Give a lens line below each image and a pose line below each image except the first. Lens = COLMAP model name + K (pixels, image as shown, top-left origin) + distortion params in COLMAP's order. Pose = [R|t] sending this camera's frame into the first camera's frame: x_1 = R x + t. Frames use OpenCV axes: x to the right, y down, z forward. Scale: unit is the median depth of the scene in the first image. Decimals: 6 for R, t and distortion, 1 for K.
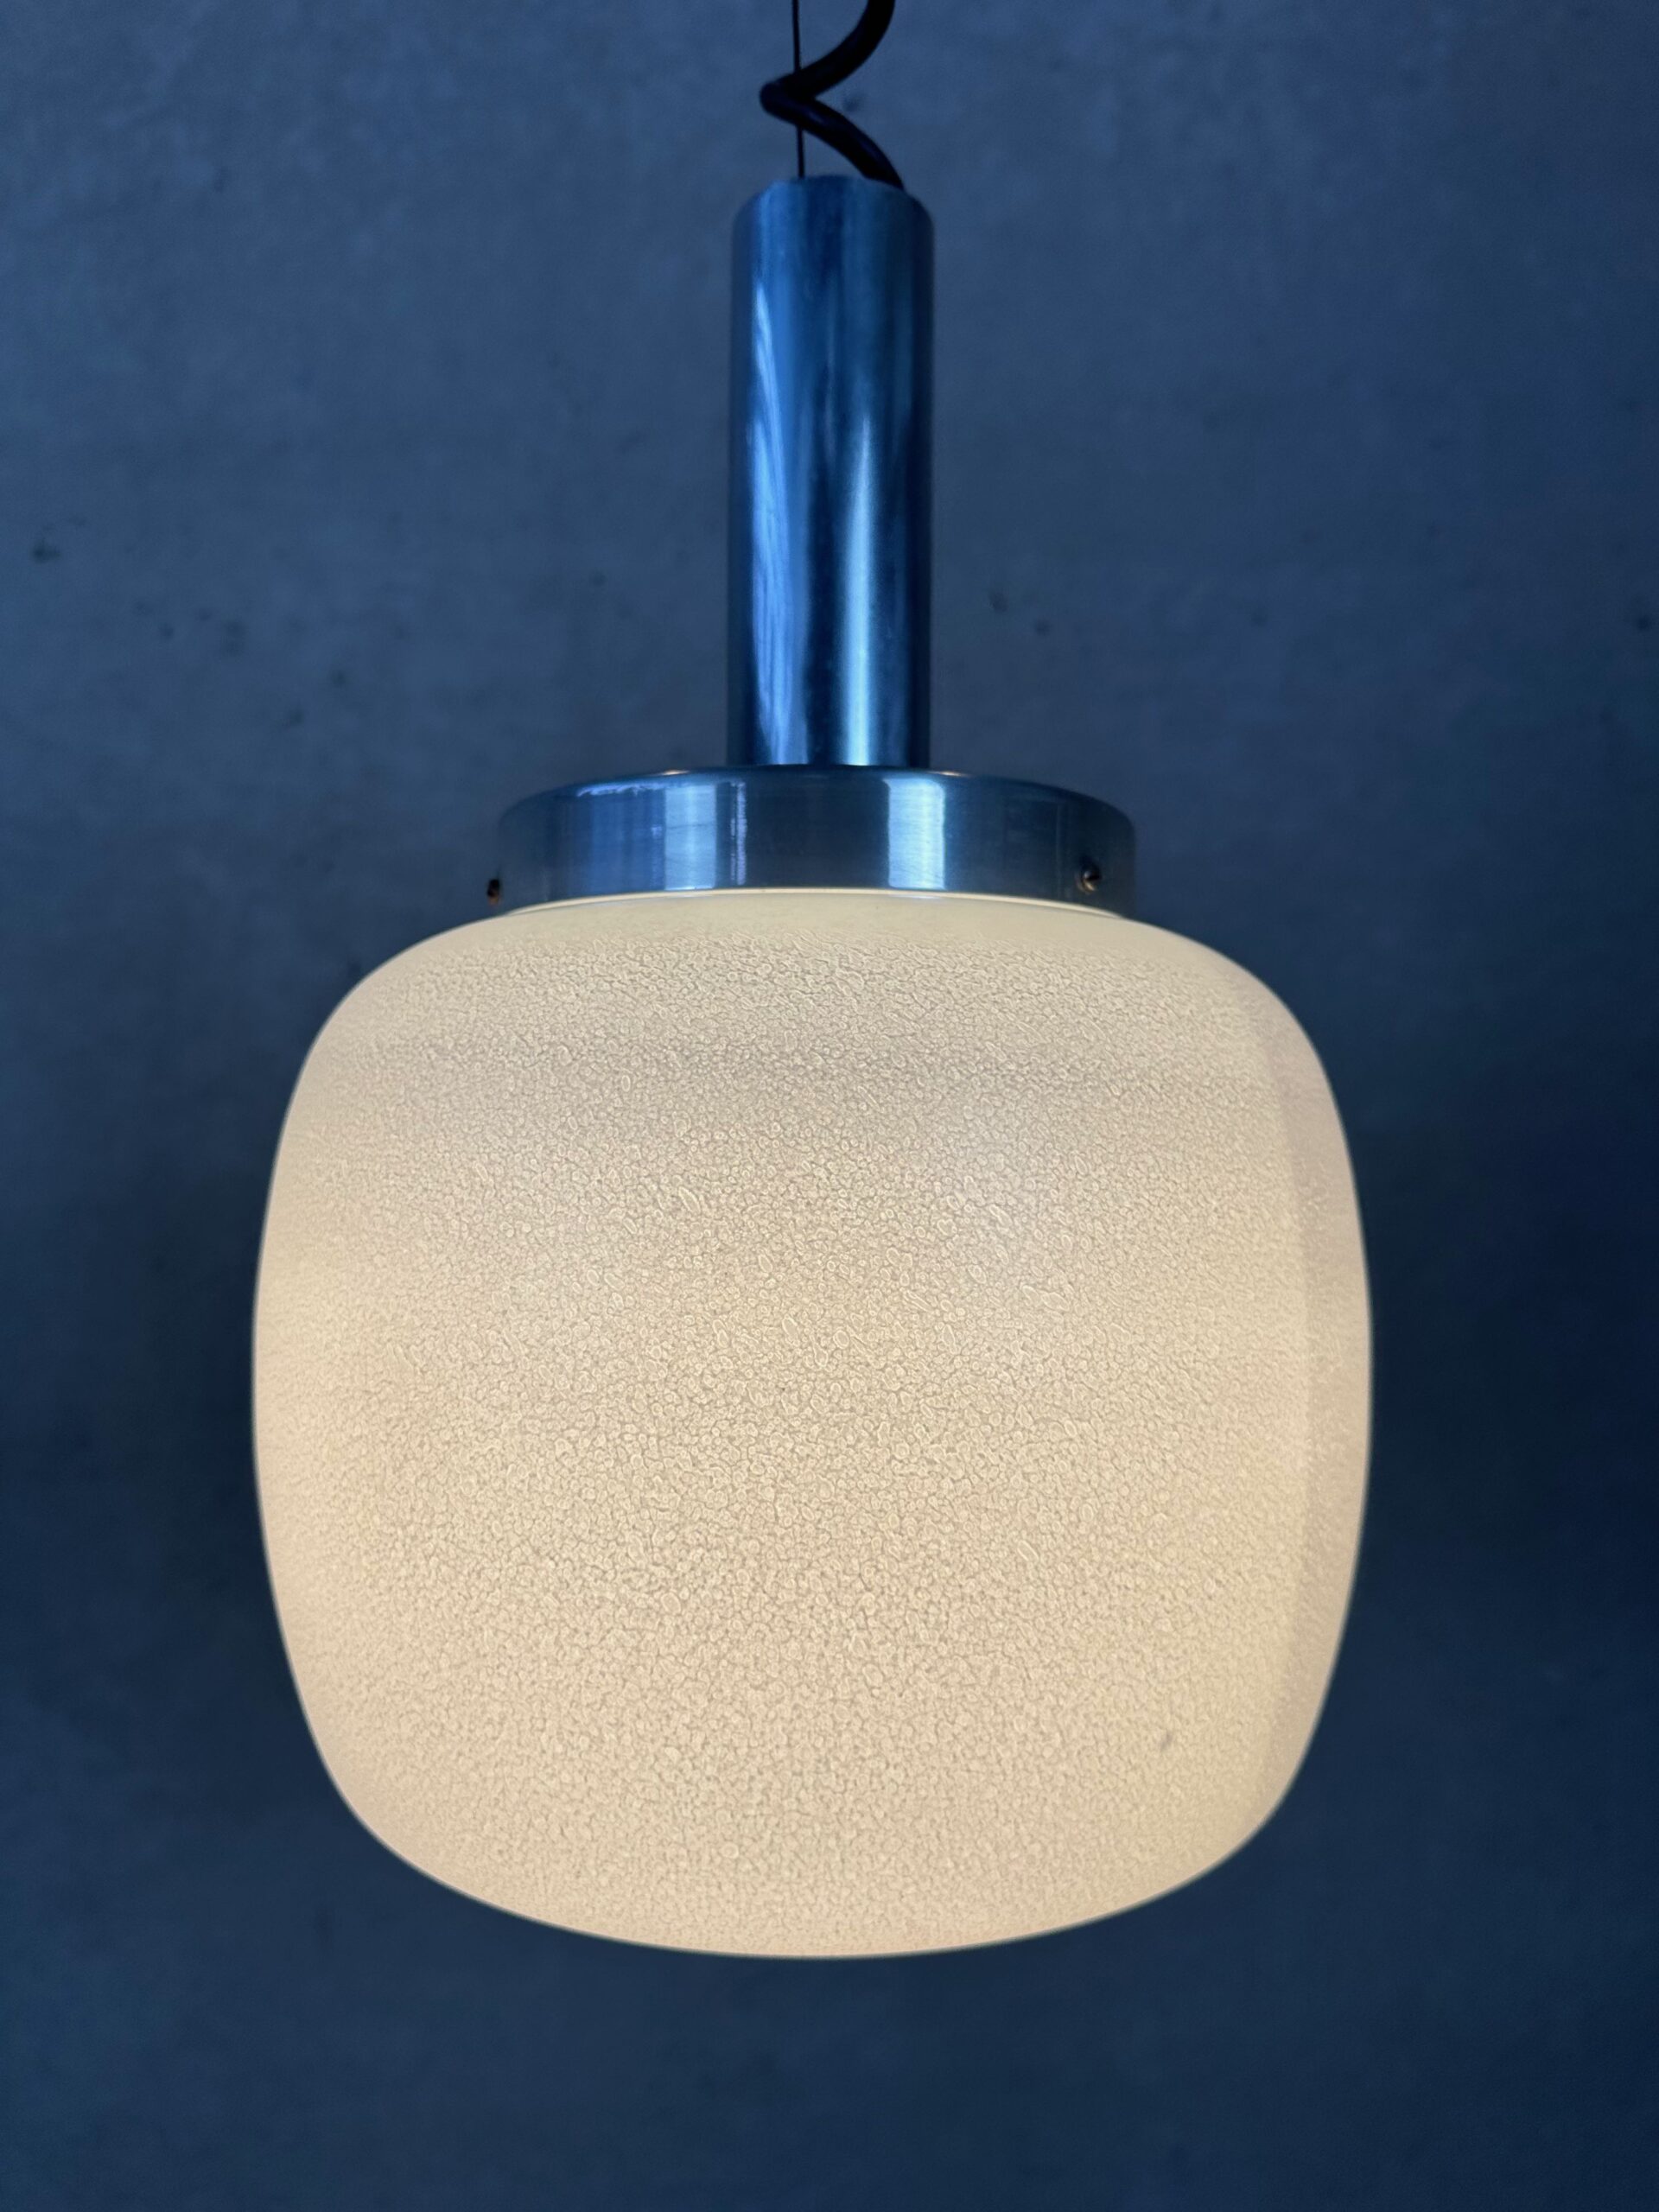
lens RADIAL K [[1652.8, 0, 835.7], [0, 1652.8, 1098.7], [0, 0, 1]] dist [0.007915, -0.050025]
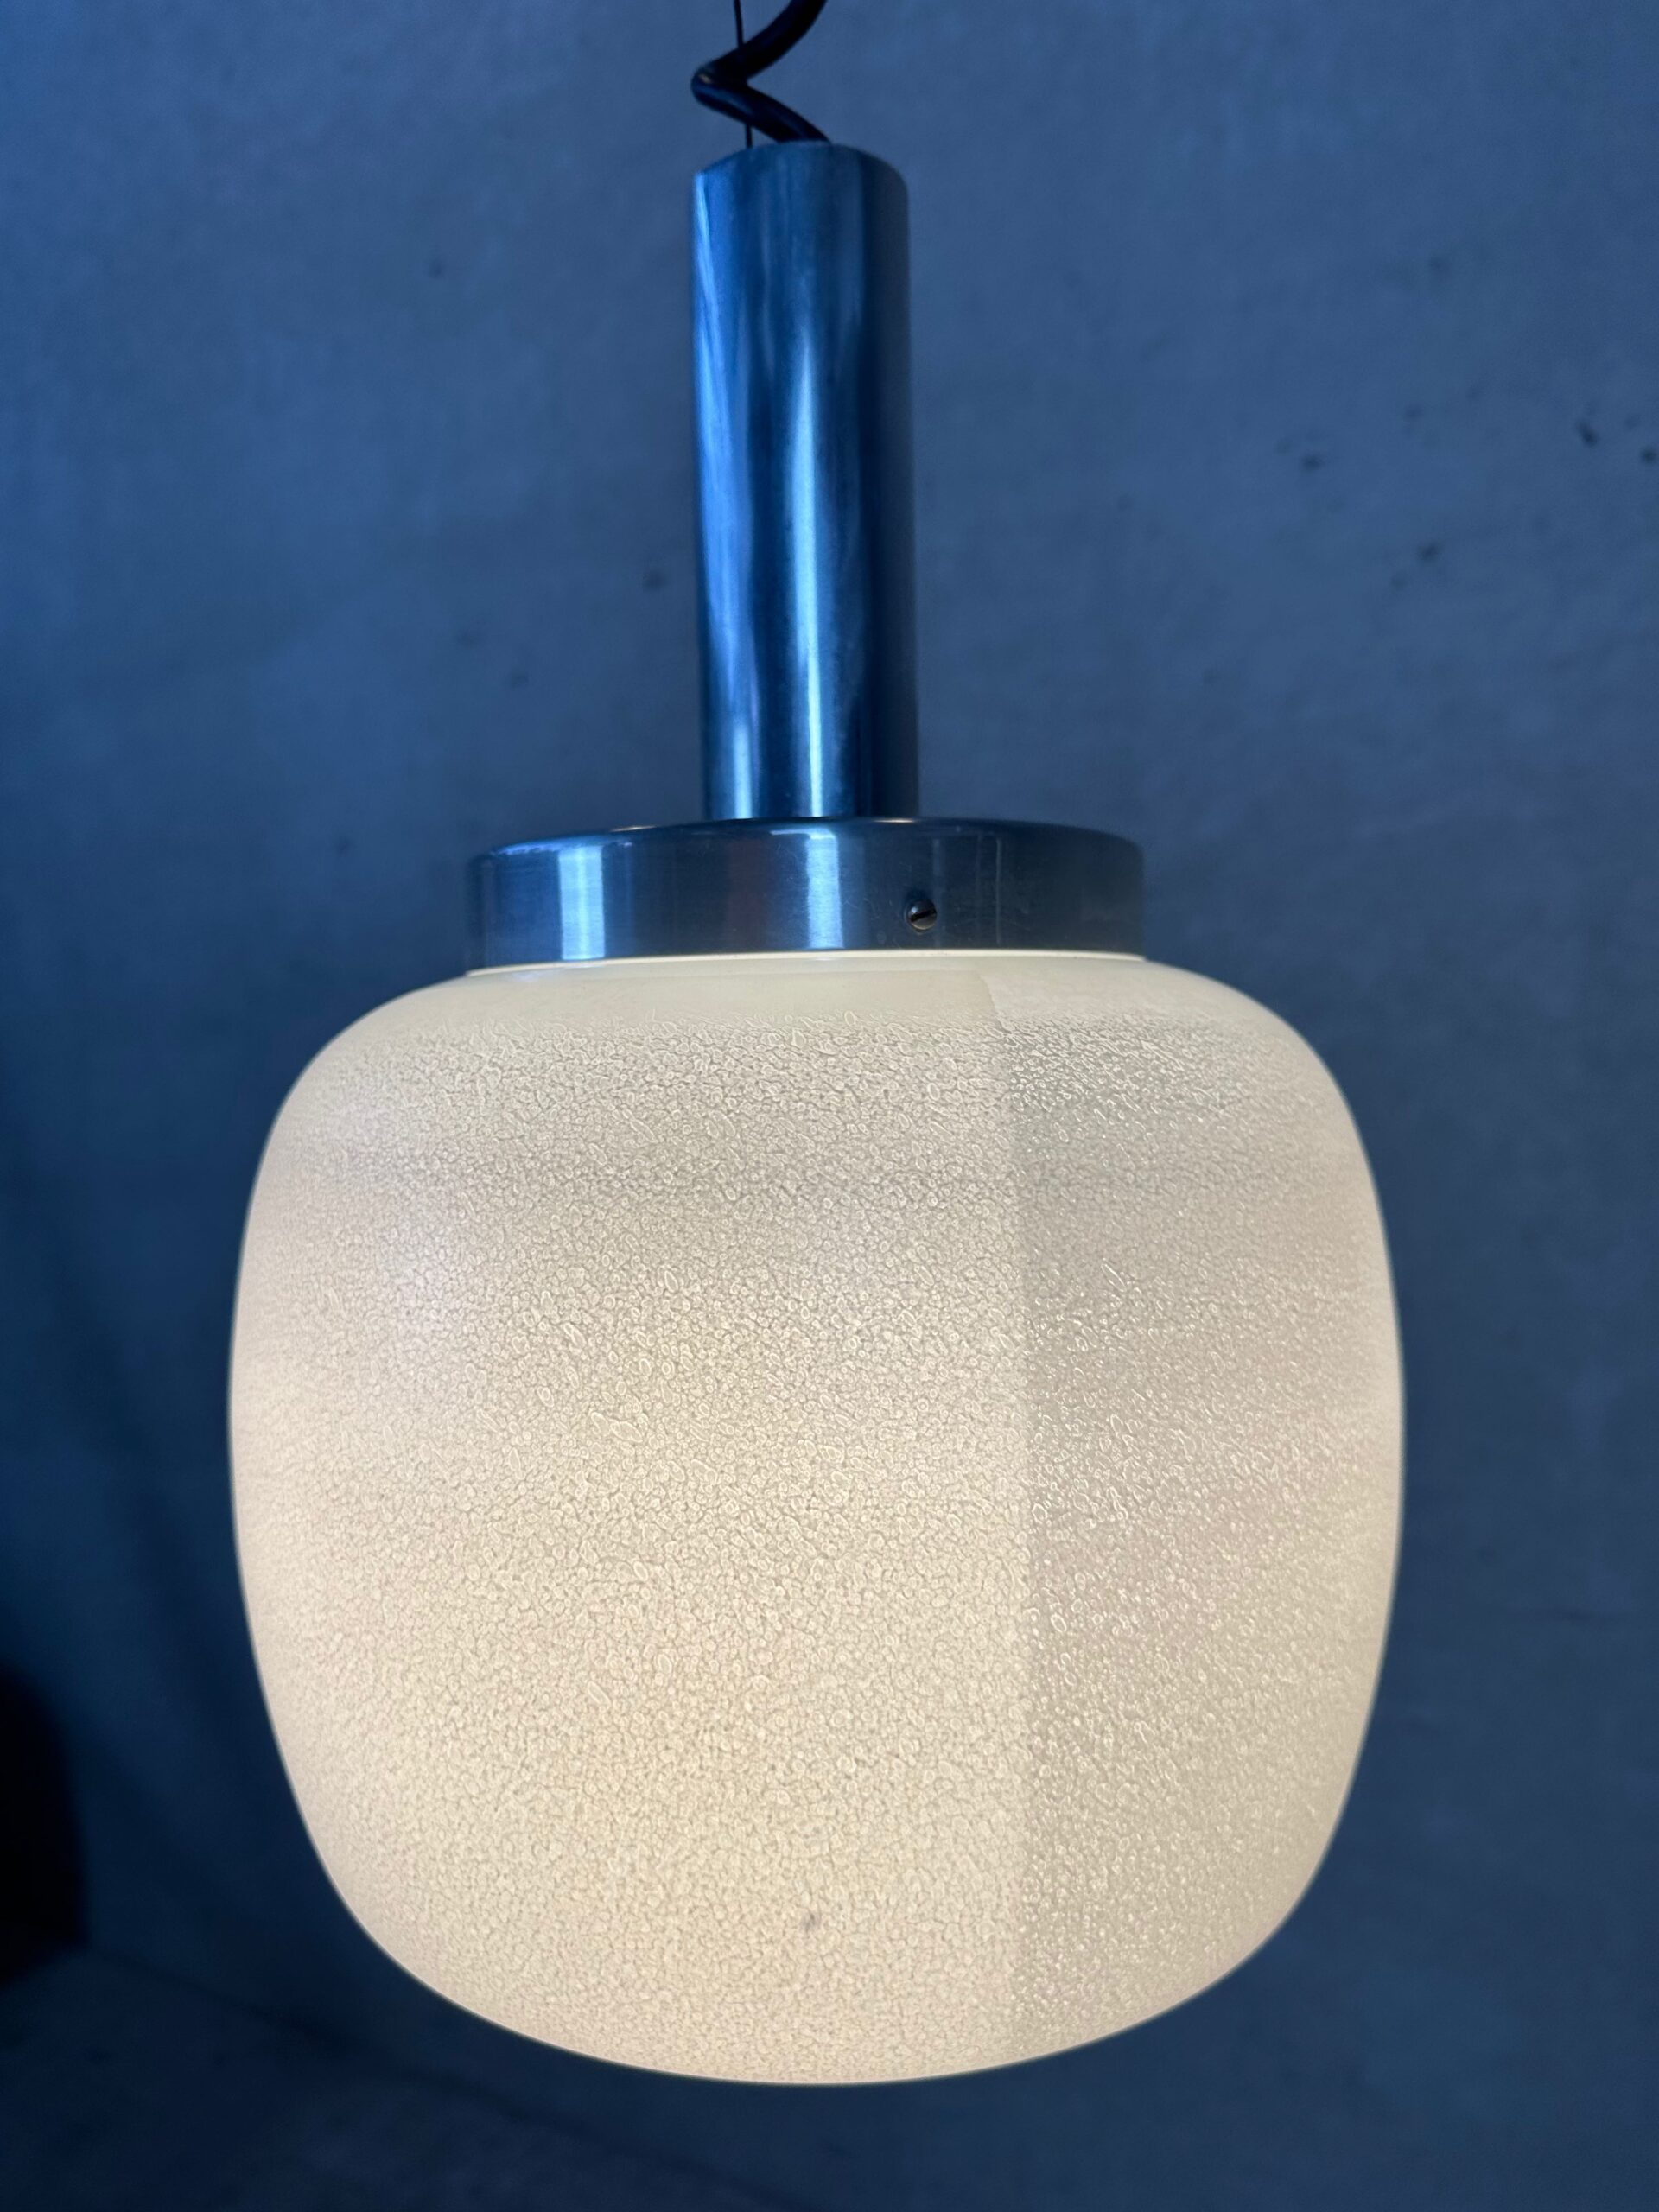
lens RADIAL K [[1652.8, 0, 813.3], [0, 1652.8, 1105.0], [0, 0, 1]] dist [0.007915, -0.050025]
pose [[0.835872, -0.006691, -0.548884, 0.728870], [0.044136, 0.997507, 0.055054, -0.104866], [0.547147, -0.070243, 0.834084, 0.305196]]
